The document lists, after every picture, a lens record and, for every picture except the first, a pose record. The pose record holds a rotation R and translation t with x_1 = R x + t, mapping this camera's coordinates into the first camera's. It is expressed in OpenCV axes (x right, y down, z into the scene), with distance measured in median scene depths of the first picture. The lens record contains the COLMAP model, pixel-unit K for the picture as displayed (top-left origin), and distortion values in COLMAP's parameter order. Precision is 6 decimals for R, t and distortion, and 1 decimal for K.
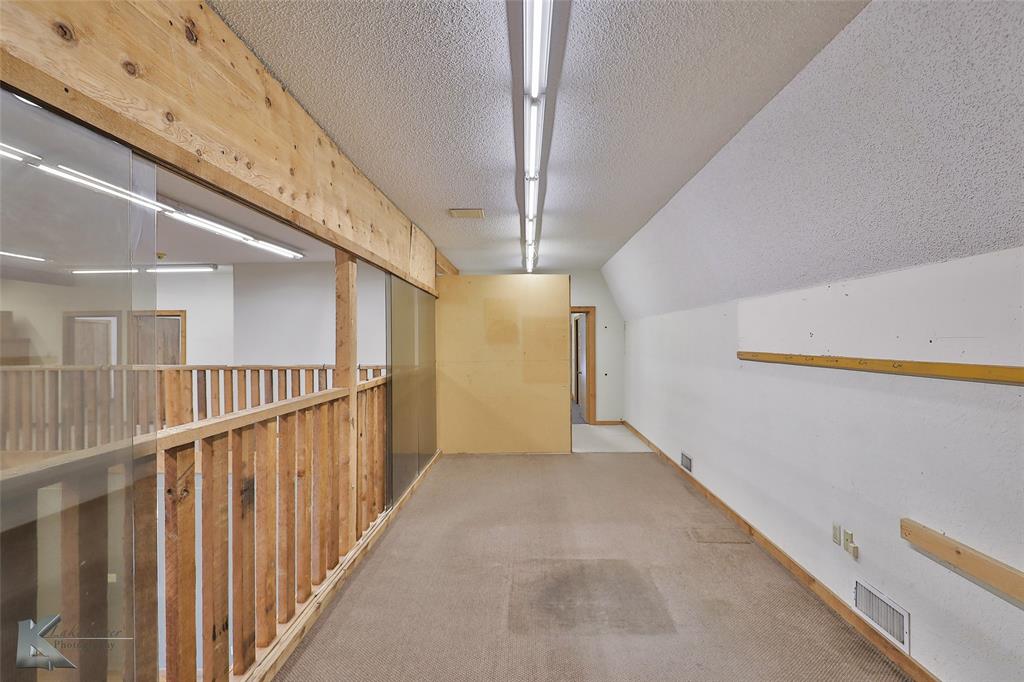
lens RADIAL K [[502.0, 0, 509.4], [0, 502.0, 339.1], [0, 0, 1]] dist [-0.003962, -0.000197]
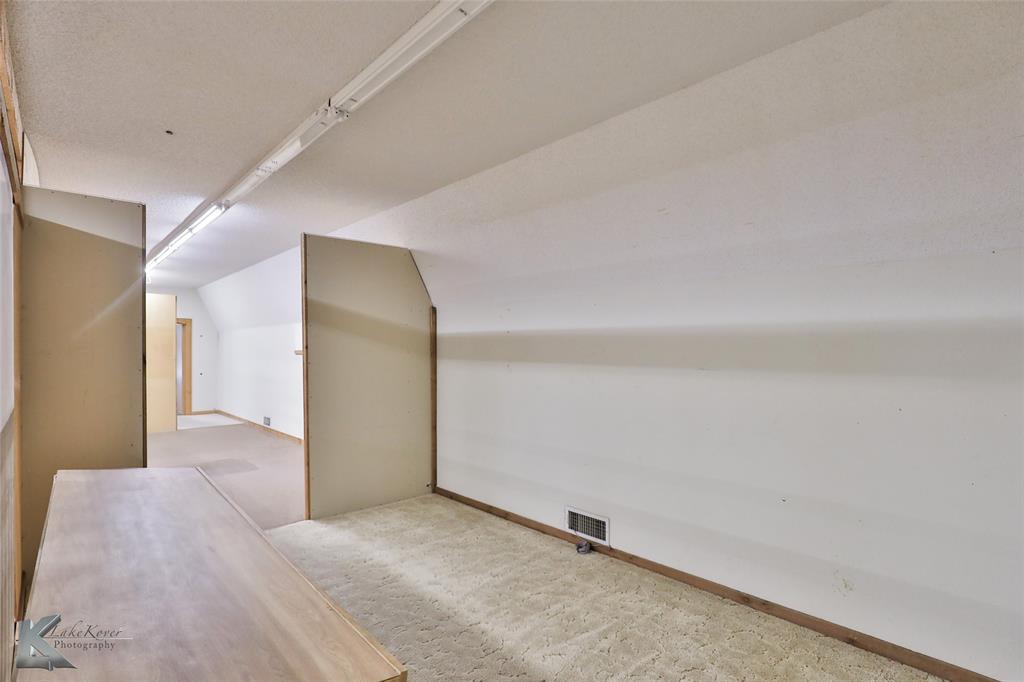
lens RADIAL K [[502.0, 0, 509.6], [0, 502.0, 347.7], [0, 0, 1]] dist [-0.003962, -0.000197]
pose [[0.708586, 0.015589, 0.705453, -0.340502], [-0.010393, 0.999878, -0.011656, 0.027651], [-0.705548, 0.000928, 0.708661, -1.001613]]
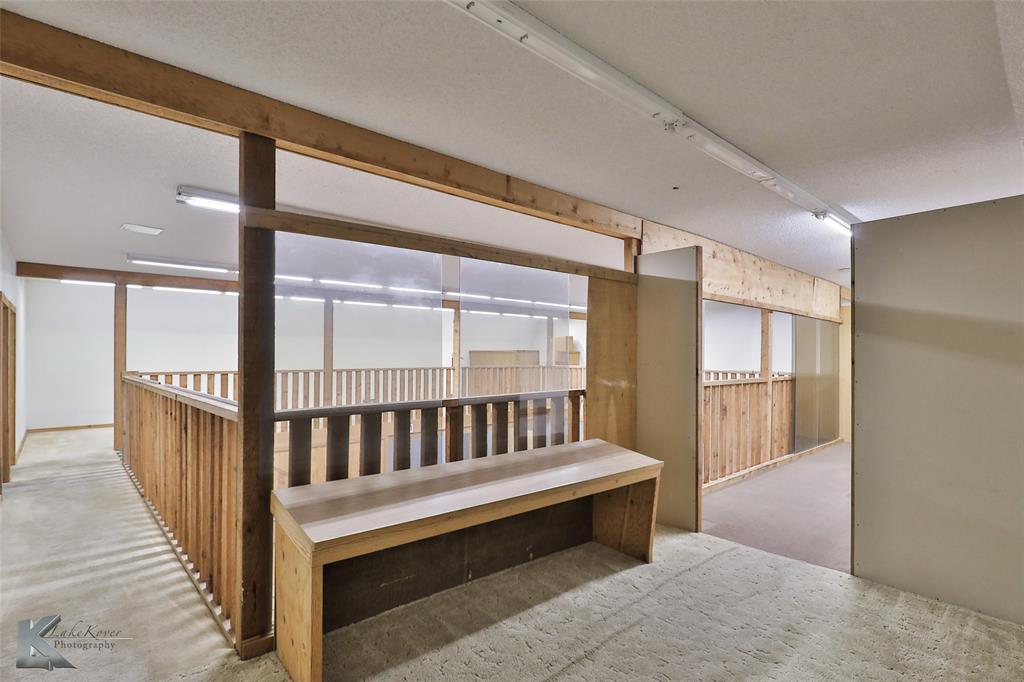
lens RADIAL K [[502.0, 0, 510.2], [0, 502.0, 349.8], [0, 0, 1]] dist [-0.003962, -0.000197]
pose [[0.699720, 0.007894, -0.714373, 0.336464], [-0.015045, 0.999880, -0.003688, 0.008887], [0.714259, 0.013328, 0.699755, -0.977050]]
